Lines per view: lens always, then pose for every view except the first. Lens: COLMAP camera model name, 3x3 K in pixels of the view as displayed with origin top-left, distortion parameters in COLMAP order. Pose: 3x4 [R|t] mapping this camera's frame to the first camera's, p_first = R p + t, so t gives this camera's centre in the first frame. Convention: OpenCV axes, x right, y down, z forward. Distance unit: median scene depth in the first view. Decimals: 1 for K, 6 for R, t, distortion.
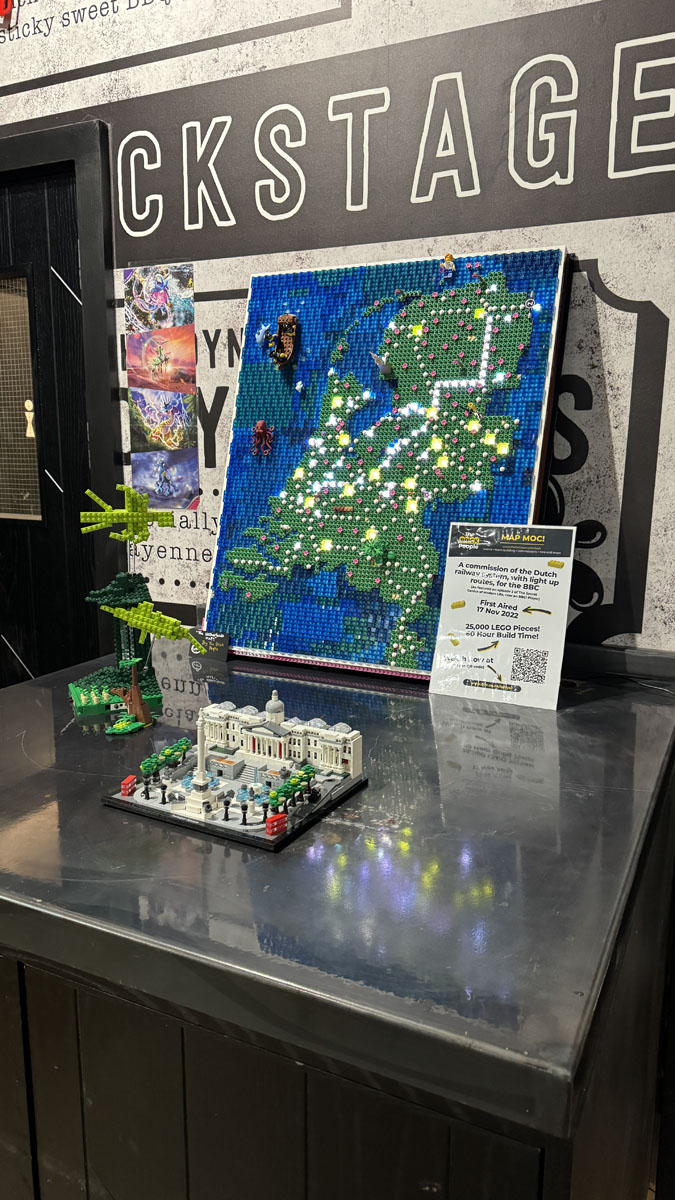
lens RADIAL K [[876.4, 0, 332.1], [0, 876.4, 608.4], [0, 0, 1]] dist [-0.011955, 0.002656]
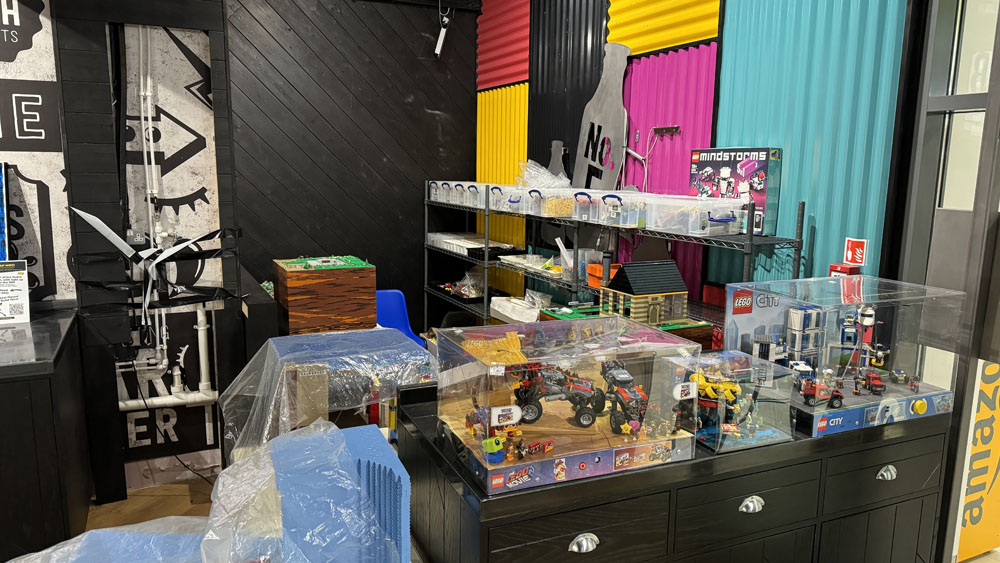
lens RADIAL K [[730.3, 0, 495.8], [0, 730.3, 291.9], [0, 0, 1]] dist [-0.011955, 0.002656]
pose [[0.626811, -0.137894, 0.766872, -0.582402], [0.139674, 0.988158, 0.063520, 0.073305], [-0.766550, 0.067297, 0.638649, -1.652617]]
